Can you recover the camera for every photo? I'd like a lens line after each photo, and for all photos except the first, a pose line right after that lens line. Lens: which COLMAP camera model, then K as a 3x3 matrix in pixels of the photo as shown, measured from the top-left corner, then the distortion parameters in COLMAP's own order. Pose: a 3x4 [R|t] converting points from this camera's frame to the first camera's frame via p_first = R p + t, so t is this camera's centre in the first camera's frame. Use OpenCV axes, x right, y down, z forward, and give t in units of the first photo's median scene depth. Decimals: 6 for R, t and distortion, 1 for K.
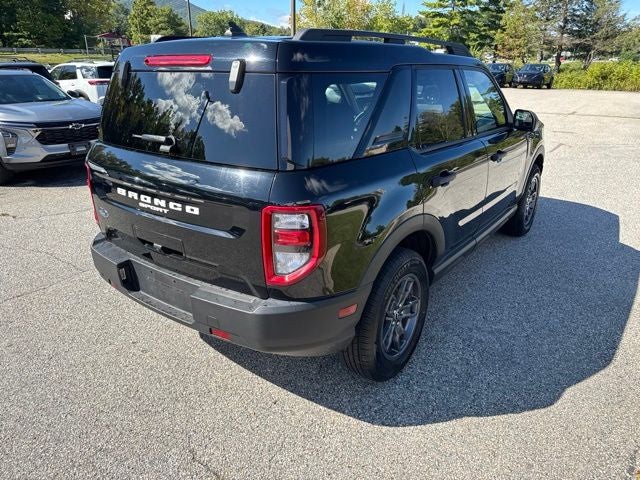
lens RADIAL K [[452.1, 0, 325.5], [0, 452.1, 240.6], [0, 0, 1]] dist [0.021175, -0.024155]
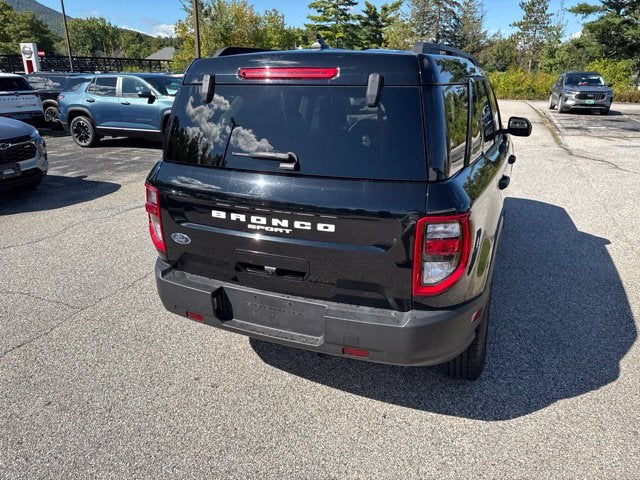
lens RADIAL K [[452.1, 0, 326.4], [0, 452.1, 238.5], [0, 0, 1]] dist [0.021175, -0.024155]
pose [[0.971659, -0.079487, 0.222624, -0.204097], [0.085015, 0.996262, -0.015343, -0.011862], [-0.220572, 0.033834, 0.974784, 0.025125]]
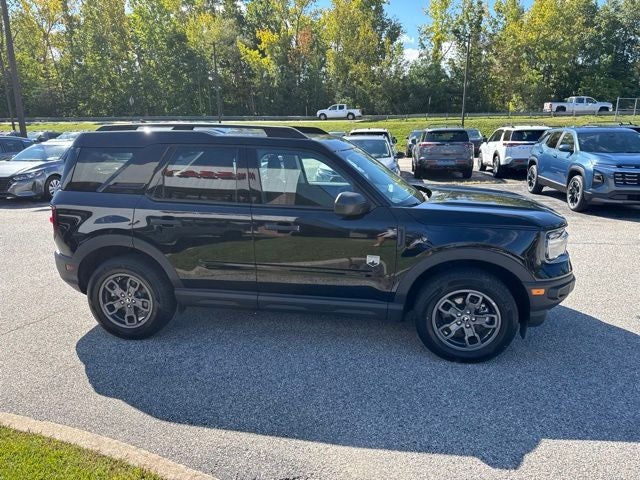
lens RADIAL K [[452.1, 0, 322.4], [0, 452.1, 237.9], [0, 0, 1]] dist [0.021175, -0.024155]
pose [[0.444494, 0.206214, -0.871723, 0.889938], [-0.312647, 0.947659, 0.064758, -0.172989], [0.839451, 0.243757, 0.485701, 0.381230]]
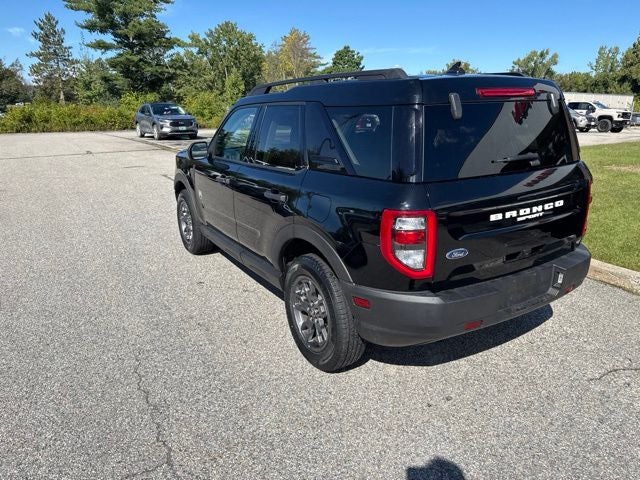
lens RADIAL K [[452.1, 0, 321.6], [0, 452.1, 239.8], [0, 0, 1]] dist [0.021175, -0.024155]
pose [[0.381137, -0.269579, 0.884342, -0.694526], [0.346958, 0.928337, 0.133457, -0.152576], [-0.856945, 0.255964, 0.447356, 0.410031]]
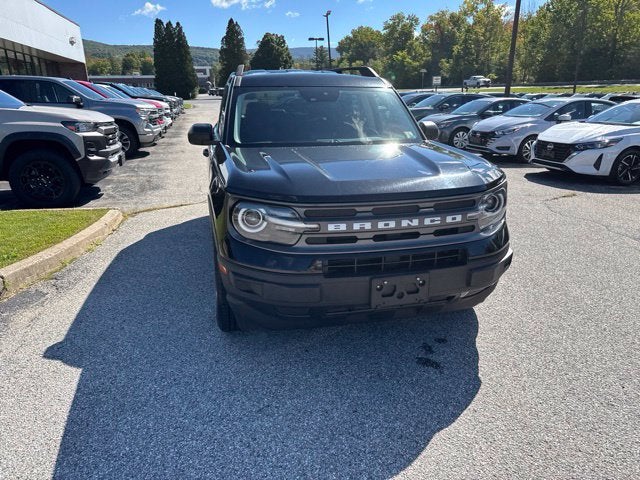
lens RADIAL K [[452.1, 0, 323.0], [0, 452.1, 238.2], [0, 0, 1]] dist [0.021175, -0.024155]
pose [[-0.643389, 0.229716, -0.730261, 0.763269], [-0.273313, 0.822123, 0.499413, -0.469474], [0.715088, 0.520907, -0.466160, 1.285921]]
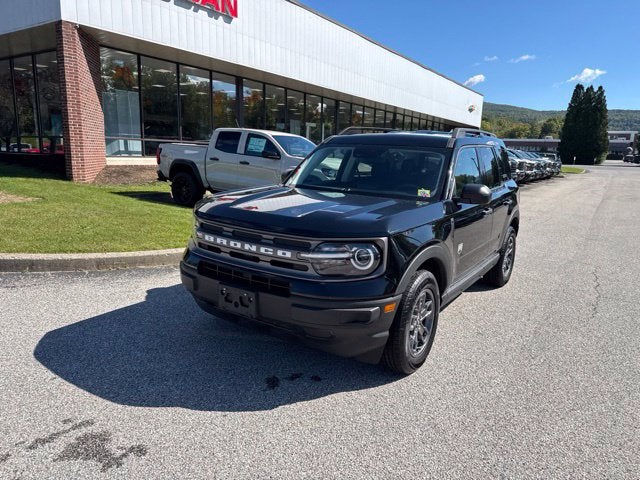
lens RADIAL K [[452.1, 0, 326.9], [0, 452.1, 236.6], [0, 0, 1]] dist [0.021175, -0.024155]
pose [[-0.997906, -0.037571, -0.052657, 0.286687], [-0.059787, 0.846491, 0.529036, -0.595451], [0.024698, 0.531076, -0.846964, 1.608522]]
